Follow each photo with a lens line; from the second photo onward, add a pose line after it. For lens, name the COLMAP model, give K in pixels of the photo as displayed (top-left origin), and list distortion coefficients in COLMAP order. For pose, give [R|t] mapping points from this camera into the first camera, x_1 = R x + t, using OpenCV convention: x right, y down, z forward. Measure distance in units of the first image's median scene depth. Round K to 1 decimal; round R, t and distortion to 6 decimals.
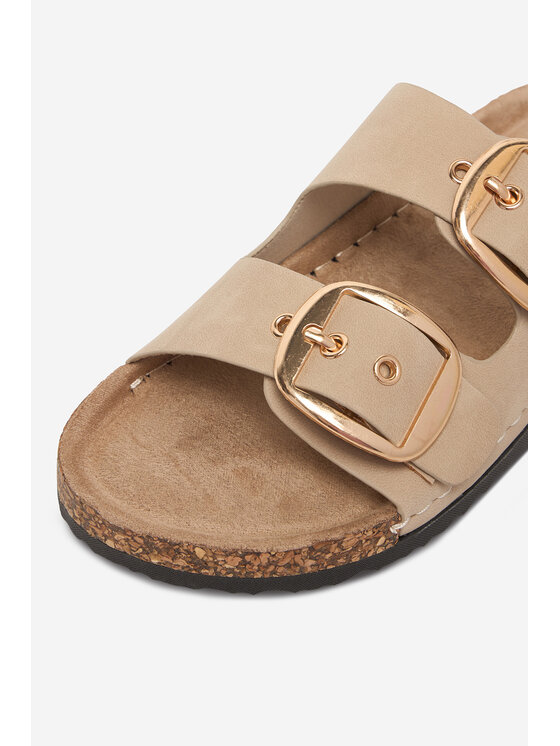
lens RADIAL K [[1467.4, 0, 280.5], [0, 1467.4, 372.8], [0, 0, 1]] dist [-0.019588, 0.000000]
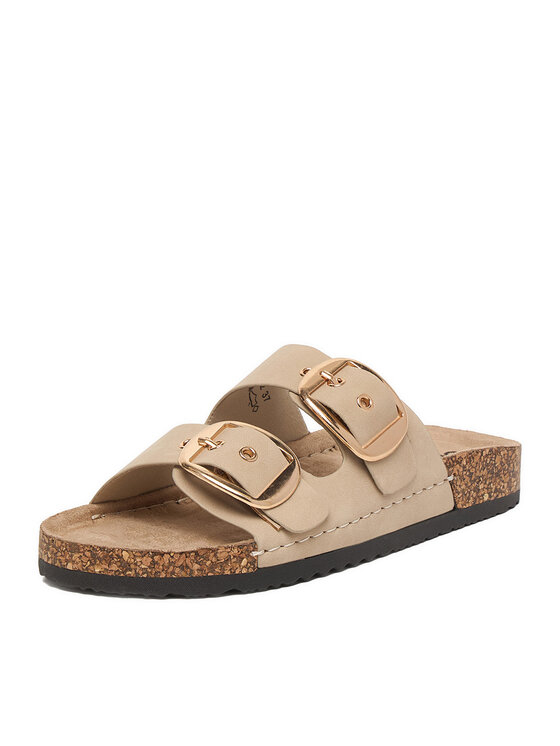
lens RADIAL K [[1654.6, 0, 279.9], [0, 1654.6, 372.8], [0, 0, 1]] dist [-0.284047, 0.000000]
pose [[0.999776, 0.001159, -0.021123, 0.144739], [-0.010303, 0.898749, -0.438342, 0.706498], [0.018476, 0.438462, 0.898560, -0.650964]]
